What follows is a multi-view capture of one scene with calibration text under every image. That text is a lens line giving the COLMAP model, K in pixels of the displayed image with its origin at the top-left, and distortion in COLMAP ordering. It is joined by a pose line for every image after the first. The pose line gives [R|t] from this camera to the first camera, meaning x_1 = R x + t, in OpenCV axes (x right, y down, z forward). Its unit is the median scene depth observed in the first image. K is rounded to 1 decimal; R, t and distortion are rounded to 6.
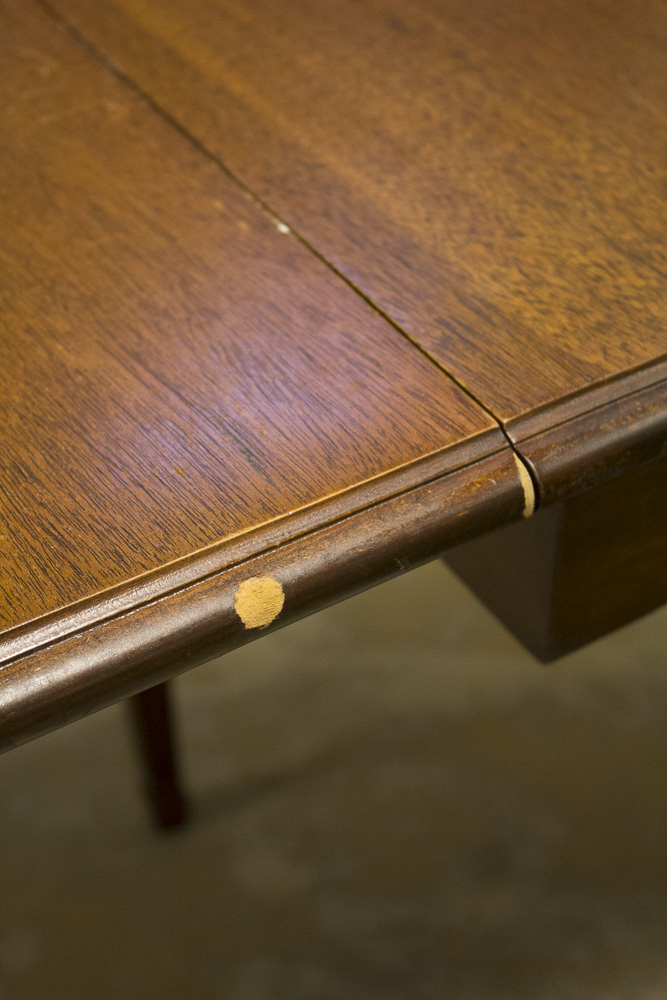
lens RADIAL K [[1599.9, 0, 333.5], [0, 1599.9, 500.0], [0, 0, 1]] dist [-0.011903, -0.012216]
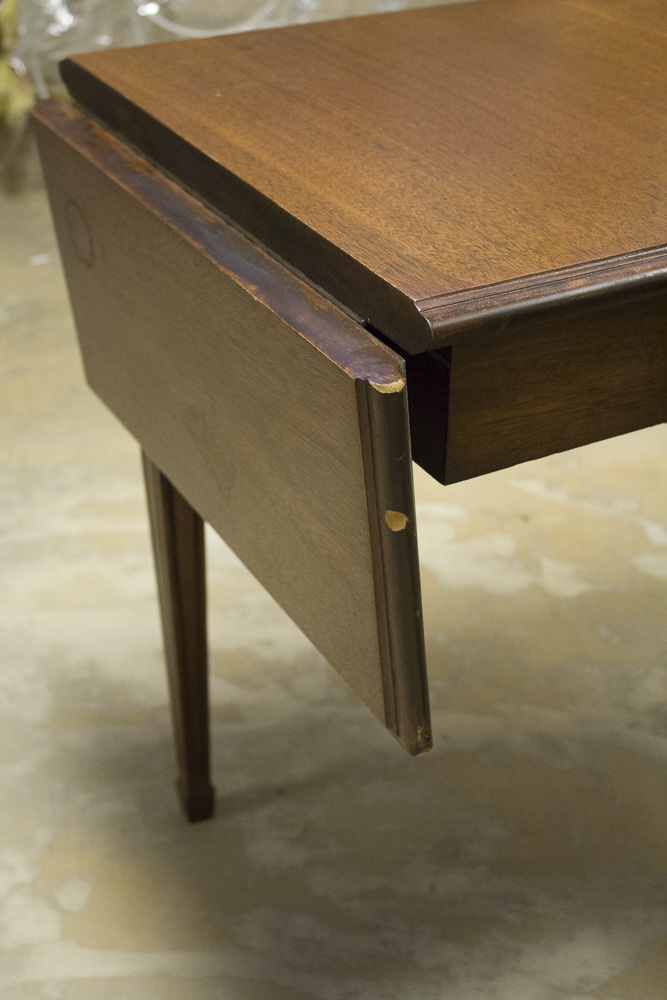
lens RADIAL K [[1594.4, 0, 333.5], [0, 1594.4, 500.0], [0, 0, 1]] dist [-0.017297, -0.015827]
pose [[0.998490, 0.048719, -0.025385, 0.059228], [-0.052771, 0.979028, -0.196772, 0.468434], [0.015266, 0.197815, 0.980121, -0.671453]]
